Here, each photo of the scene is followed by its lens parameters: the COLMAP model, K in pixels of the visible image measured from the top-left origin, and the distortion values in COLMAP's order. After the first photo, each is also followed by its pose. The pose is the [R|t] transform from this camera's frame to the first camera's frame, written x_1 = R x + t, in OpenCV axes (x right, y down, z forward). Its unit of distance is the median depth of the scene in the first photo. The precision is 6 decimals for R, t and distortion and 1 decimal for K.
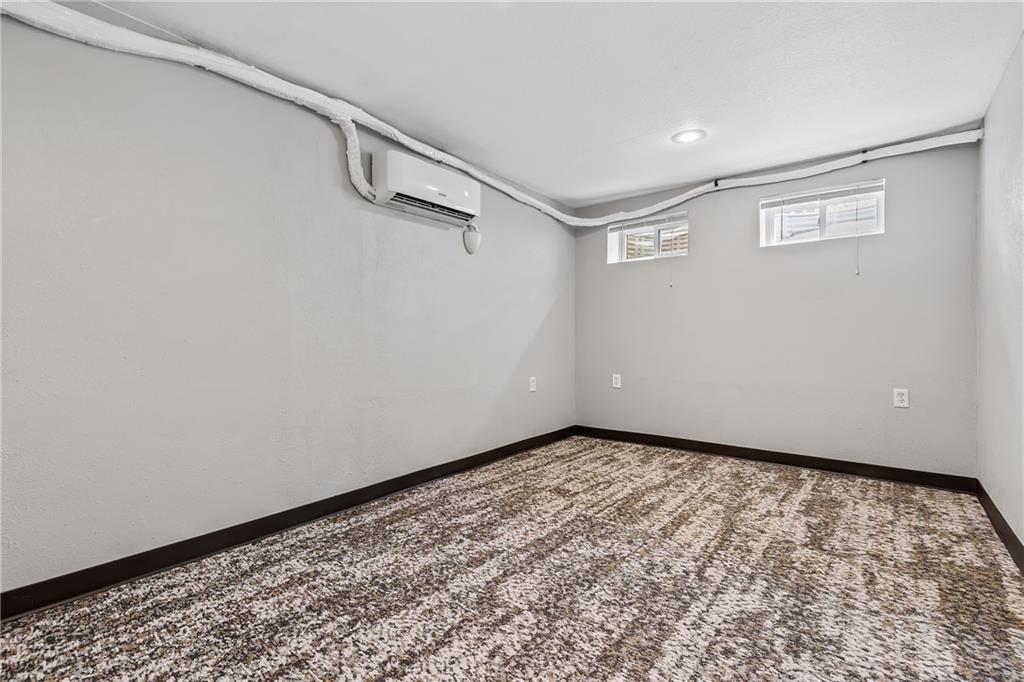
lens RADIAL K [[468.9, 0, 514.6], [0, 468.9, 337.0], [0, 0, 1]] dist [0.009673, -0.000102]
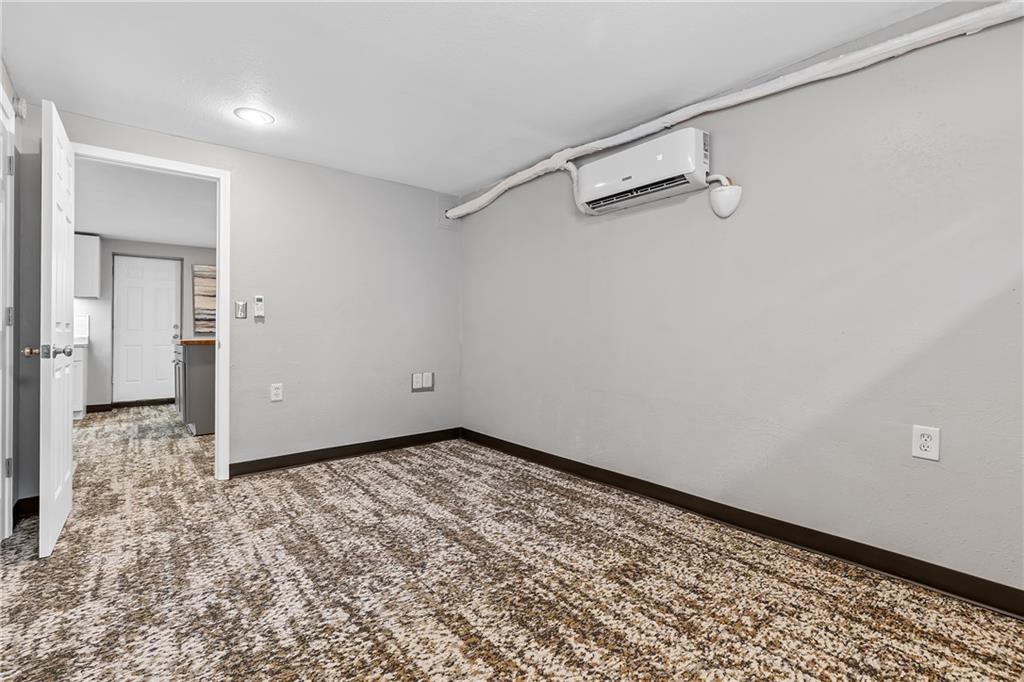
lens RADIAL K [[468.9, 0, 515.3], [0, 468.9, 336.7], [0, 0, 1]] dist [0.009673, -0.000102]
pose [[-0.221585, 0.009626, -0.975094, 1.031505], [0.000114, 0.999952, 0.009845, -0.009693], [0.975141, 0.002071, -0.221575, 1.316298]]
